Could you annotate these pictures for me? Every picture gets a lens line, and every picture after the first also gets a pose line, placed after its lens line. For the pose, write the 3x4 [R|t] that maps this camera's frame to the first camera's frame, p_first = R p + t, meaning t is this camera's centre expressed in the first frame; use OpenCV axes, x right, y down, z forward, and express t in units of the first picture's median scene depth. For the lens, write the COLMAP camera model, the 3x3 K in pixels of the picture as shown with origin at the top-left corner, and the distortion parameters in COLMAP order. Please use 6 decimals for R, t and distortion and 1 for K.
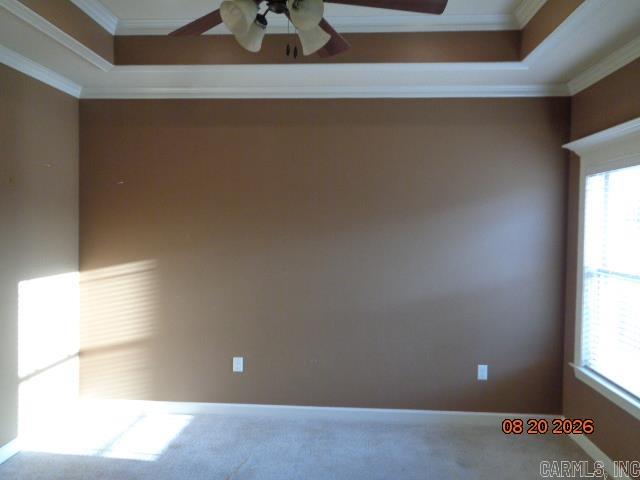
lens RADIAL K [[492.2, 0, 320.0], [0, 492.2, 241.3], [0, 0, 1]] dist [0.015295, 0.009047]
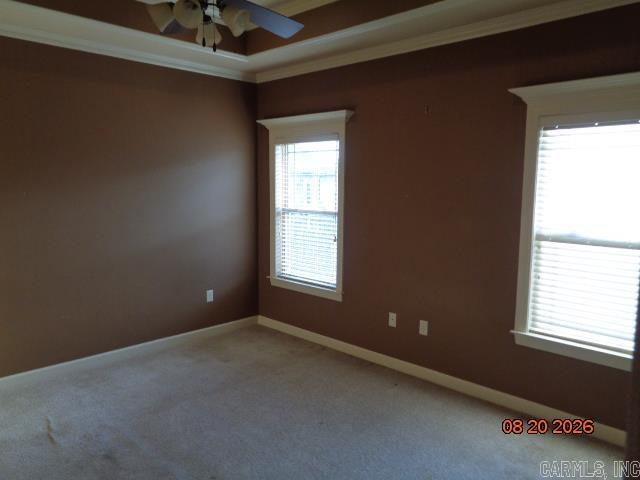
lens RADIAL K [[492.2, 0, 318.7], [0, 492.2, 238.6], [0, 0, 1]] dist [0.015295, 0.009047]
pose [[0.655762, -0.095909, 0.748850, -0.461045], [0.026455, 0.994208, 0.104167, -0.006759], [-0.754504, -0.048498, 0.654501, -0.038955]]
